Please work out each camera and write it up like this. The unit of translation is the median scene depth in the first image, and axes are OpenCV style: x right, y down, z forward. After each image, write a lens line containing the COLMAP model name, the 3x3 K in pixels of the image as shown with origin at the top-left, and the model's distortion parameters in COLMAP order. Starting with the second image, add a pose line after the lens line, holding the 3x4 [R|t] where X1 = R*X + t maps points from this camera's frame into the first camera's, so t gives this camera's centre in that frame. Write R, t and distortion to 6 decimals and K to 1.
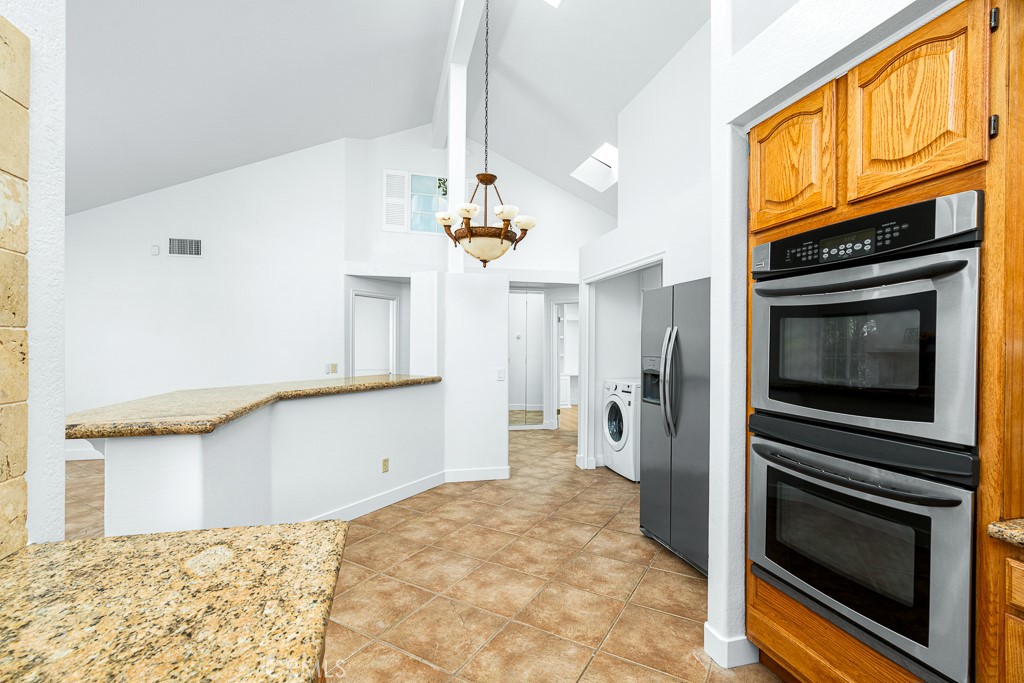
lens RADIAL K [[463.0, 0, 514.0], [0, 463.0, 346.4], [0, 0, 1]] dist [-0.008763, 0.002671]
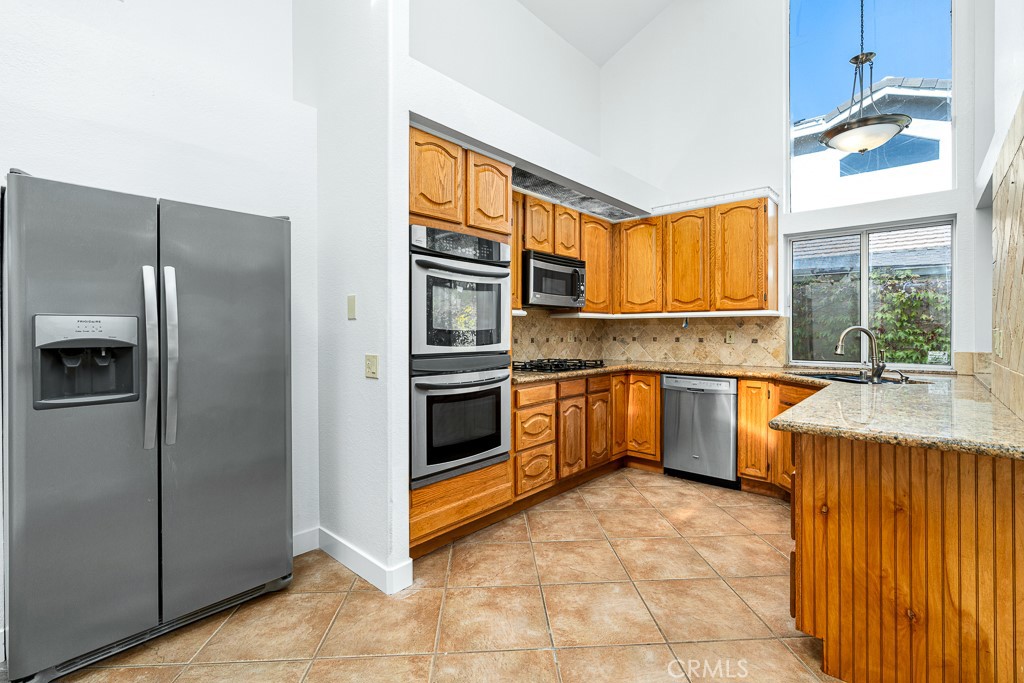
lens RADIAL K [[463.0, 0, 514.5], [0, 463.0, 332.0], [0, 0, 1]] dist [-0.008763, 0.002671]
pose [[-0.556017, -0.005877, 0.831150, -0.789992], [0.001959, 0.999963, 0.008381, 0.074046], [-0.831169, 0.006288, -0.555985, 1.755661]]
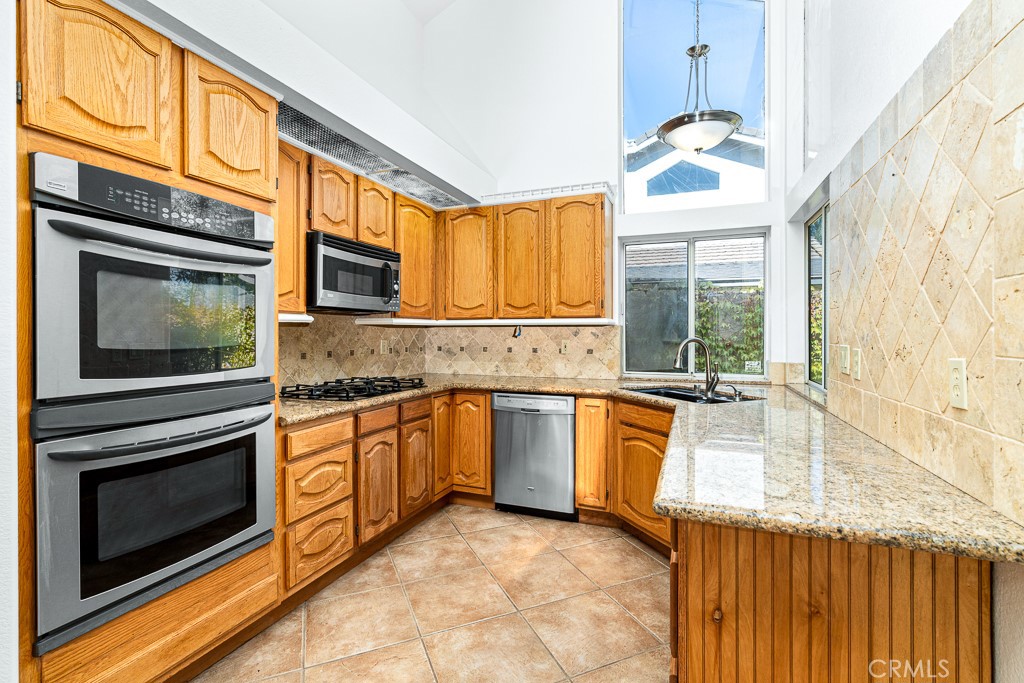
lens RADIAL K [[463.0, 0, 517.4], [0, 463.0, 335.2], [0, 0, 1]] dist [-0.008763, 0.002671]
pose [[-0.813082, -0.006805, 0.582110, -0.481679], [-0.000413, 0.999938, 0.011112, 0.041063], [-0.582149, 0.008794, -0.813034, 1.363420]]
